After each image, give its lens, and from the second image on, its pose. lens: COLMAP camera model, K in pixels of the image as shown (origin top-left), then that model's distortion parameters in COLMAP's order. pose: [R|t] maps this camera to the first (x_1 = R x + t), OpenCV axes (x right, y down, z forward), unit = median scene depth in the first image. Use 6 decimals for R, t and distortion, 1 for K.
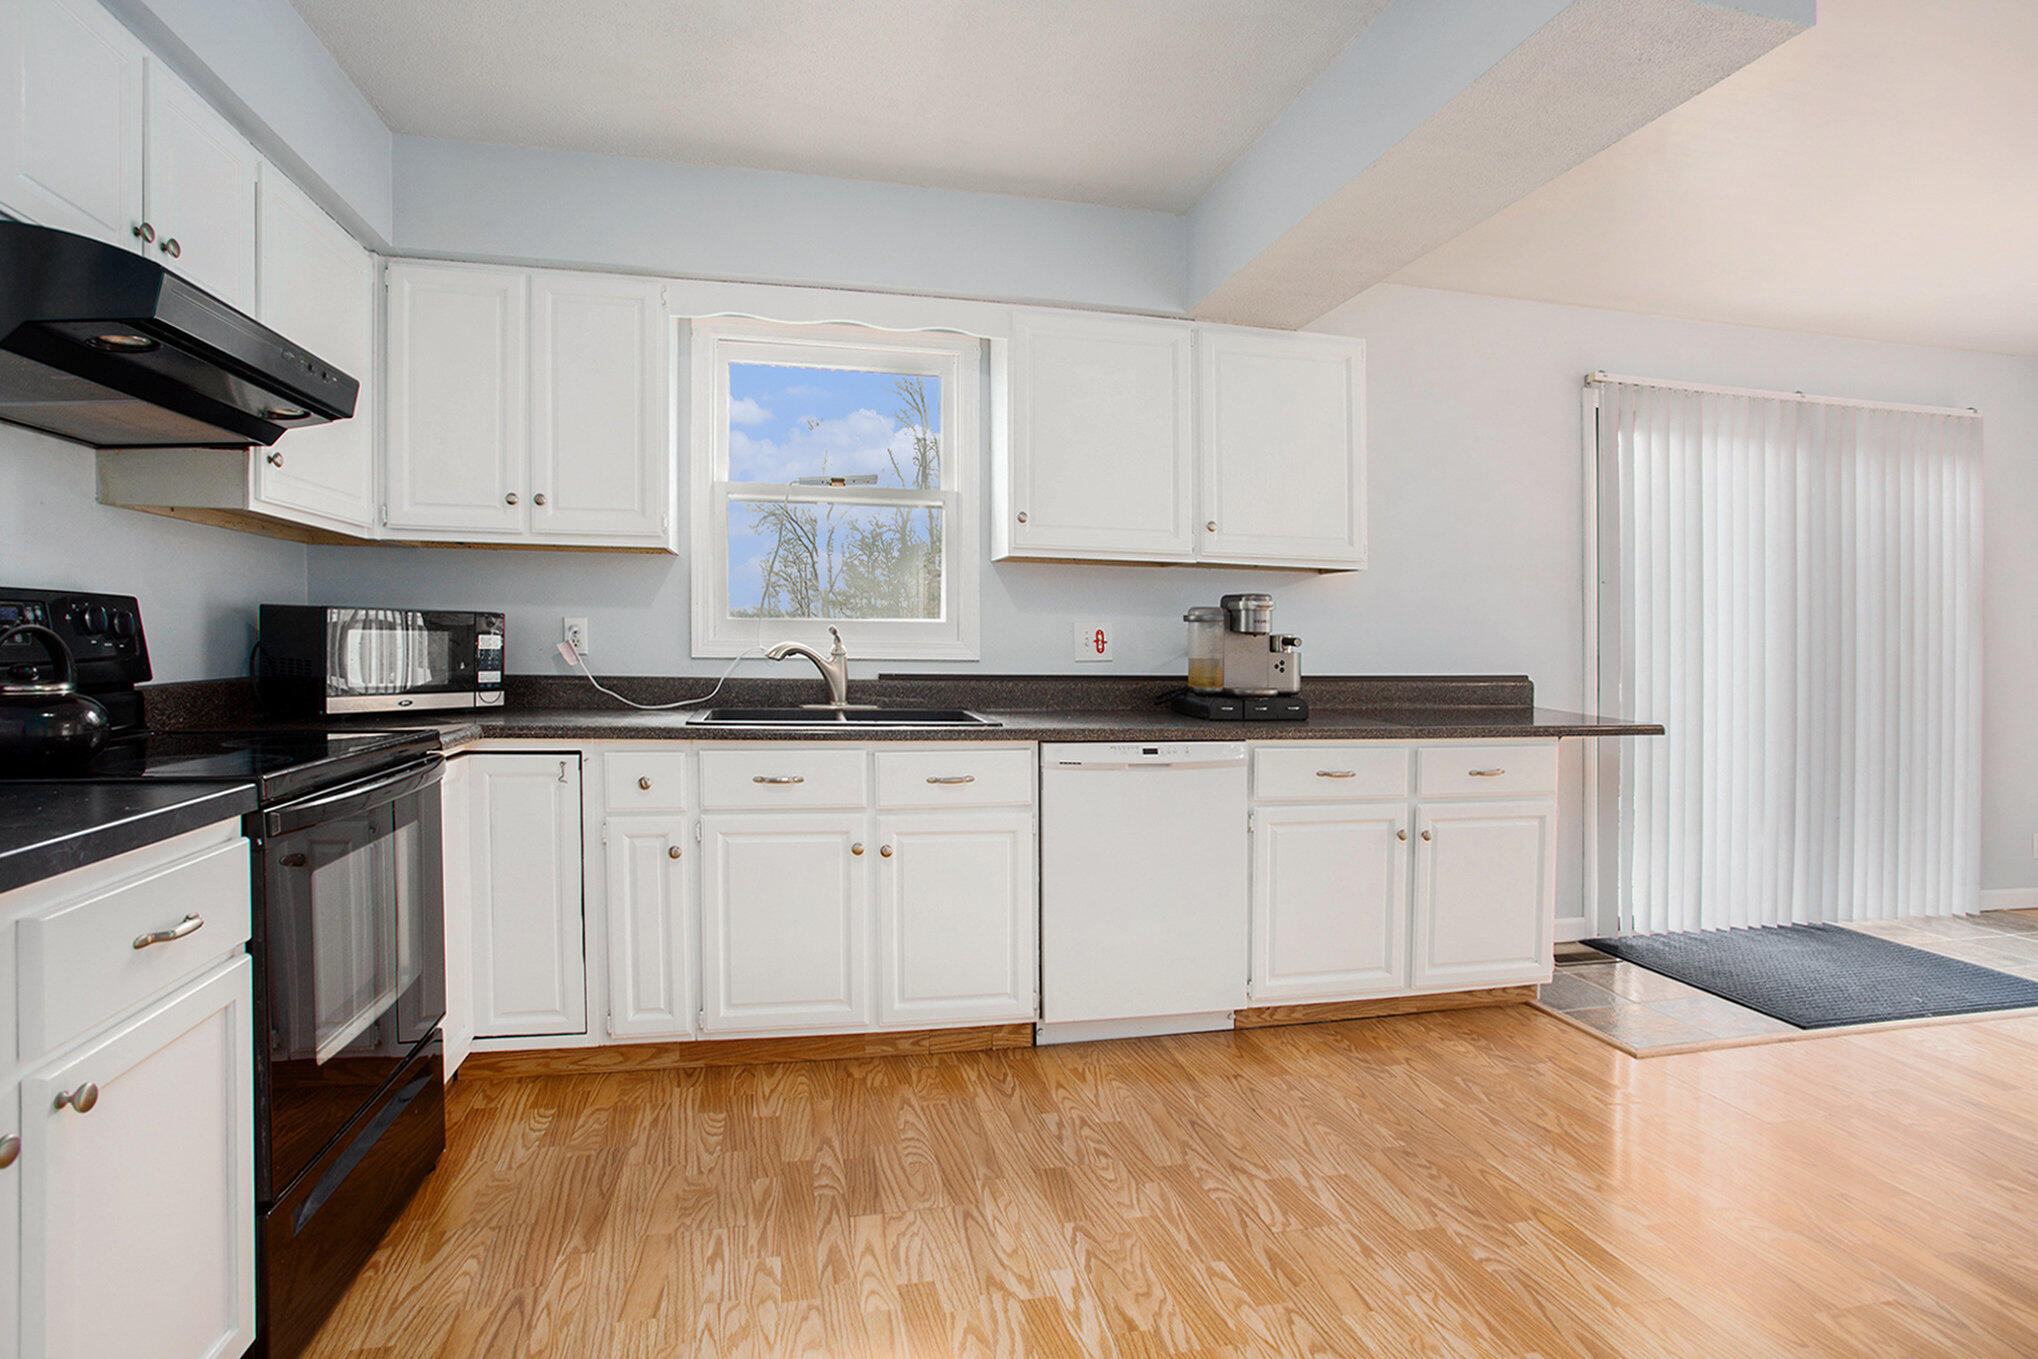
lens RADIAL K [[1046.2, 0, 1022.7], [0, 1046.2, 659.6], [0, 0, 1]] dist [-0.069472, 0.034155]
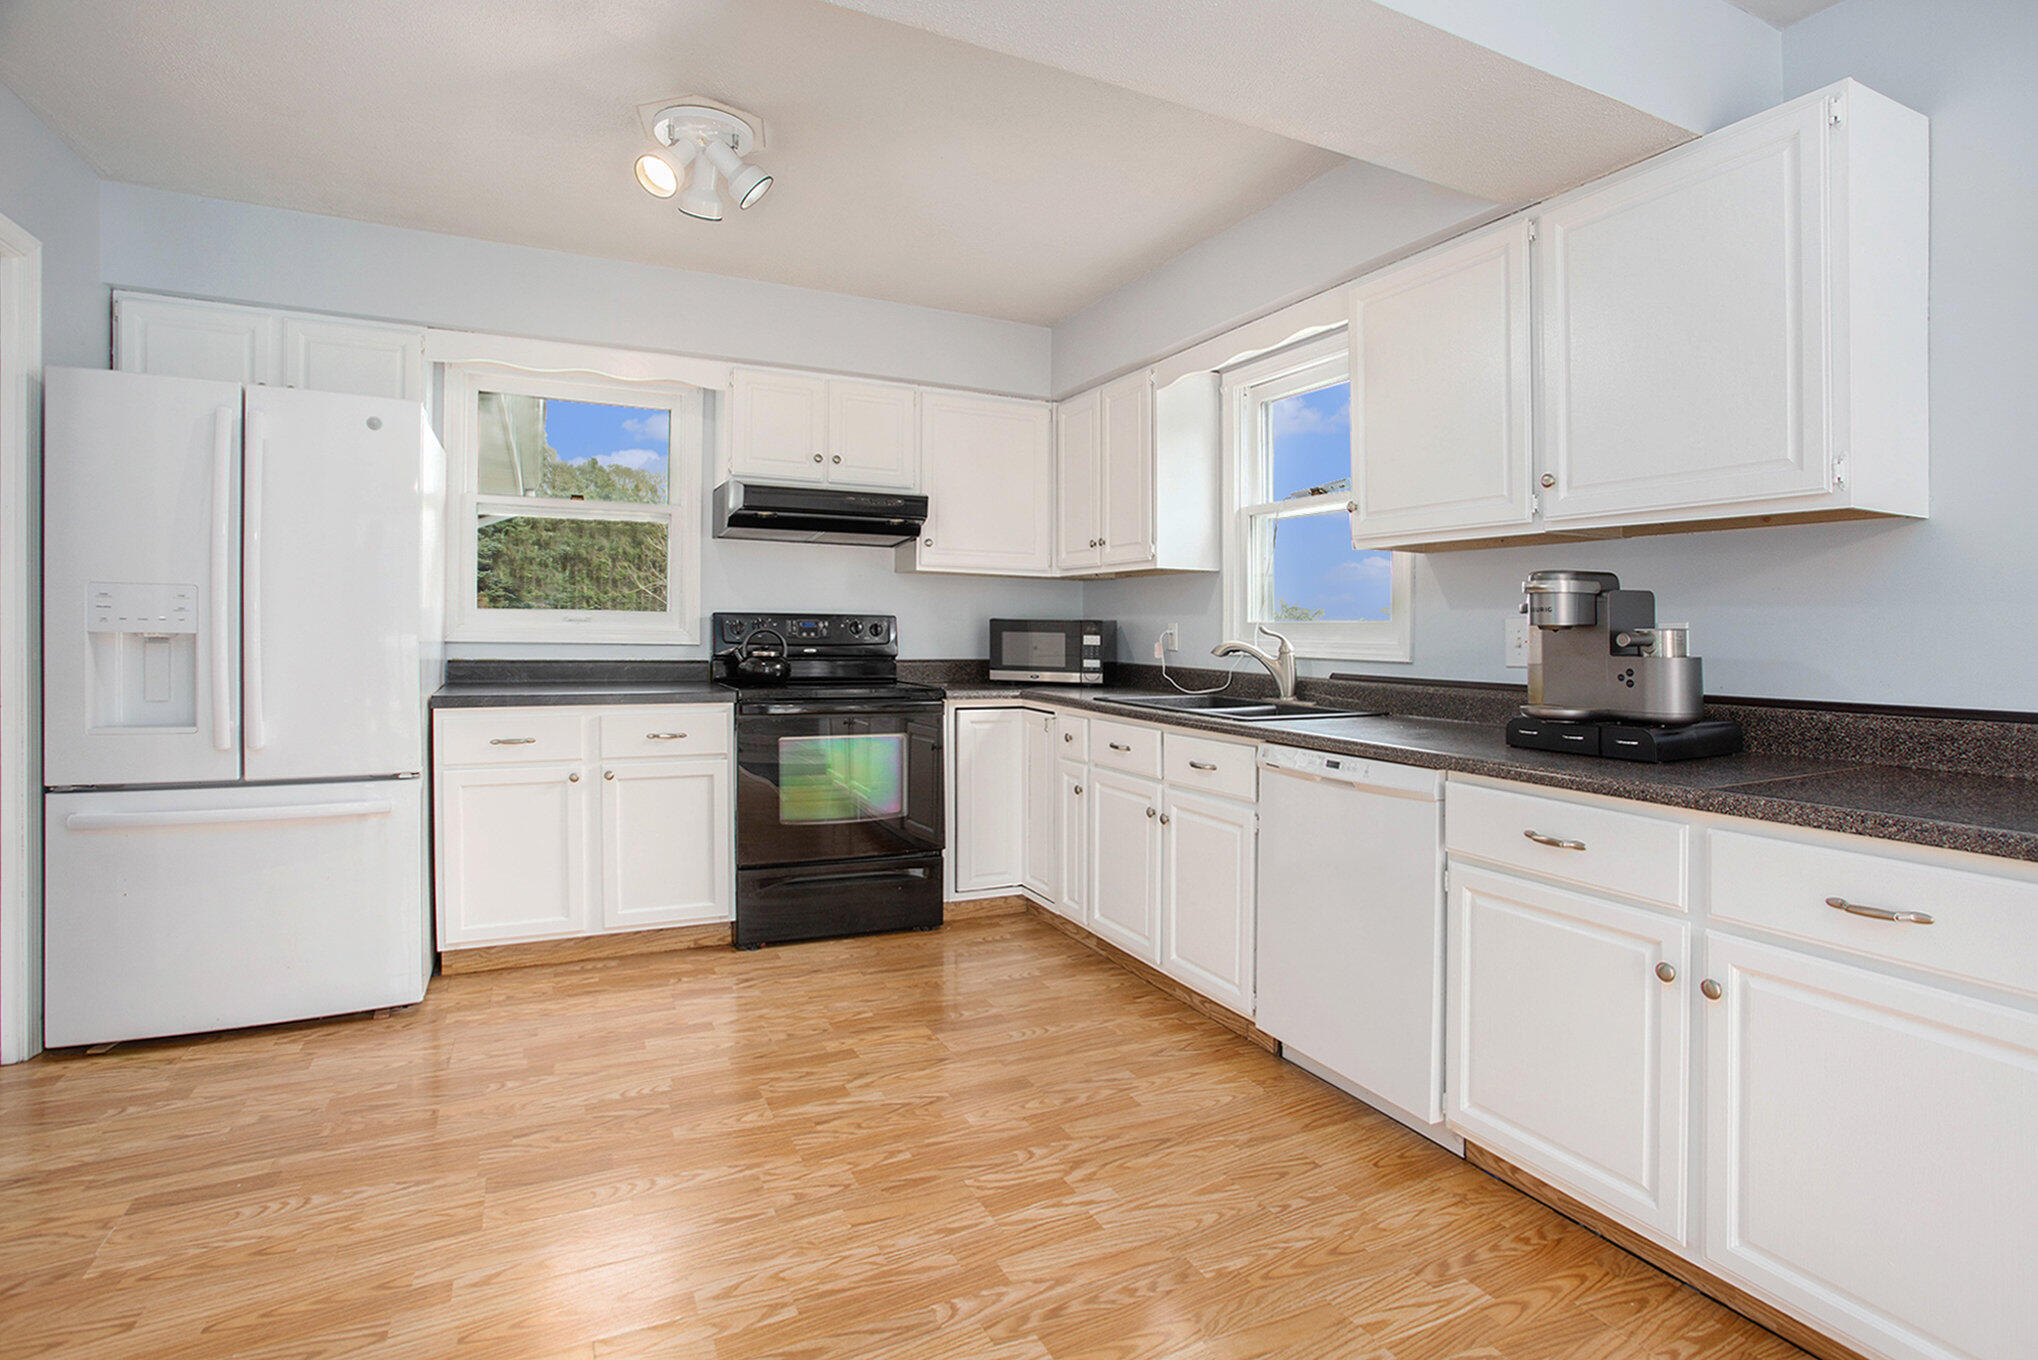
lens RADIAL K [[964.9, 0, 993.1], [0, 964.9, 684.1], [0, 0, 1]] dist [-0.058795, 0.018085]
pose [[0.230325, 0.040911, -0.972253, 0.882726], [-0.031207, 0.998913, 0.034640, 0.002888], [0.972613, 0.022363, 0.231352, 0.579468]]
